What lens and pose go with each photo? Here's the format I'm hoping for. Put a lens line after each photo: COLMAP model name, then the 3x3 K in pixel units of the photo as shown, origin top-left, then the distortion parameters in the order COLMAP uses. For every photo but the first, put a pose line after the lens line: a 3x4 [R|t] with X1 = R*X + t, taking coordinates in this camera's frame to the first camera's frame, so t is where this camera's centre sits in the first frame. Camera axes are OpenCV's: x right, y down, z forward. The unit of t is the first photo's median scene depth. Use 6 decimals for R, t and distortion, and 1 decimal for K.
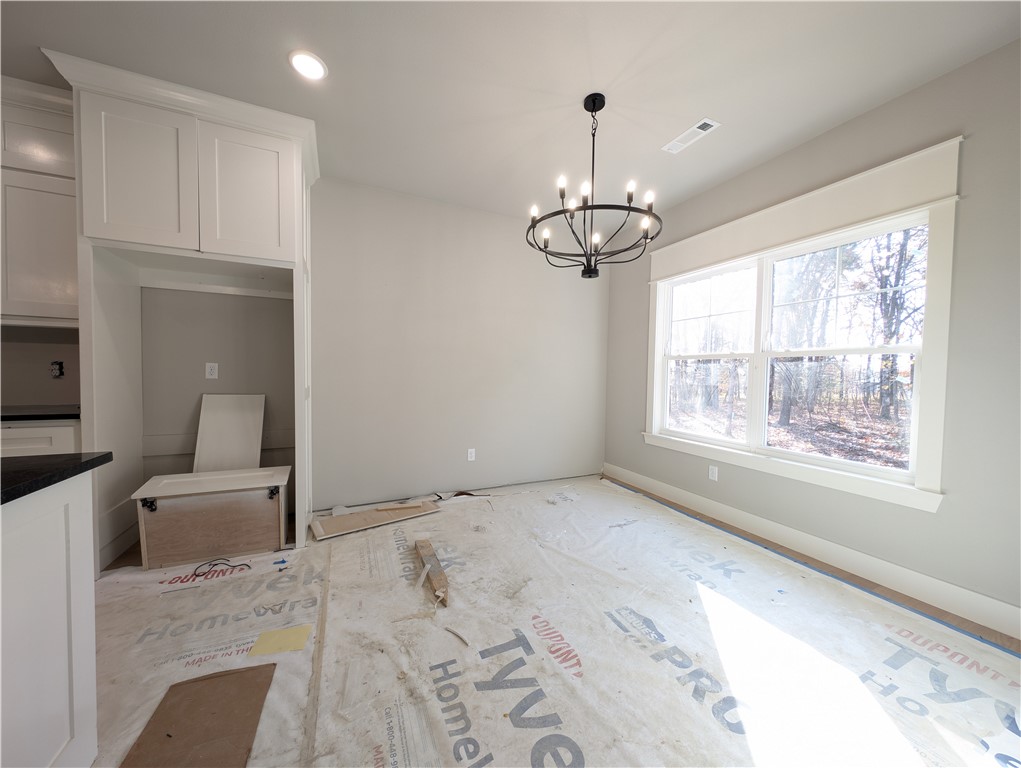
lens RADIAL K [[364.4, 0, 508.7], [0, 364.4, 383.7], [0, 0, 1]] dist [0.000396, -0.001061]
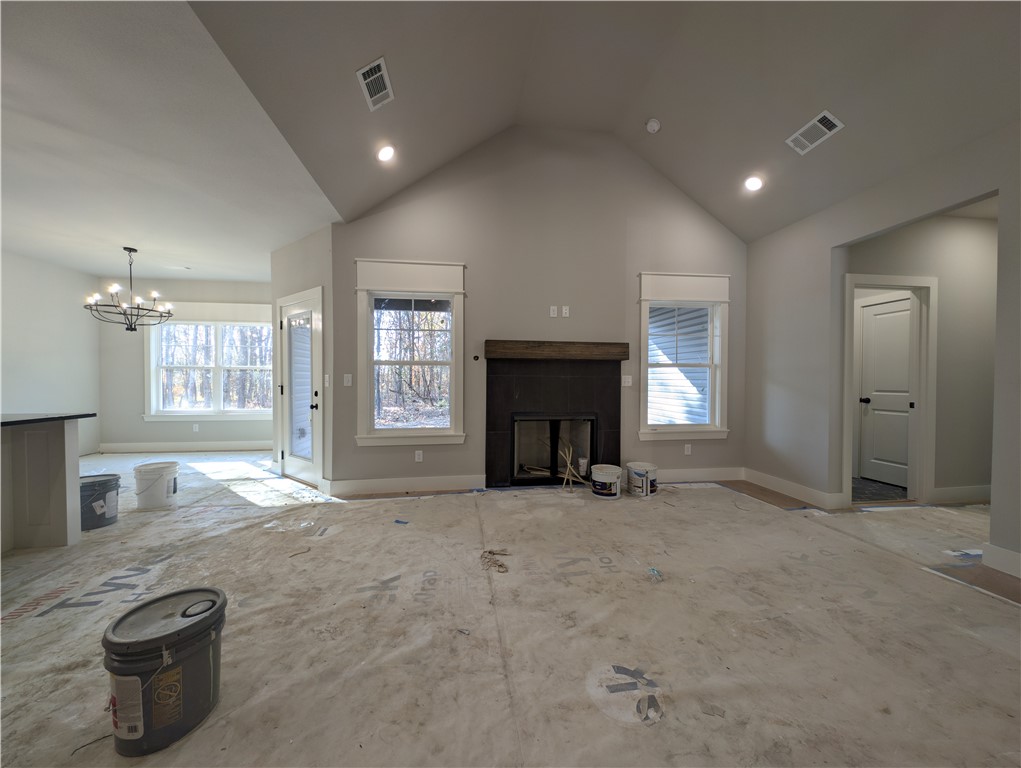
lens RADIAL K [[364.4, 0, 510.0], [0, 364.4, 382.4], [0, 0, 1]] dist [0.000396, -0.001061]
pose [[0.284804, -0.028996, 0.958147, -0.805244], [0.038777, 0.999073, 0.018708, 0.032221], [-0.957801, 0.031826, 0.285664, -1.152435]]
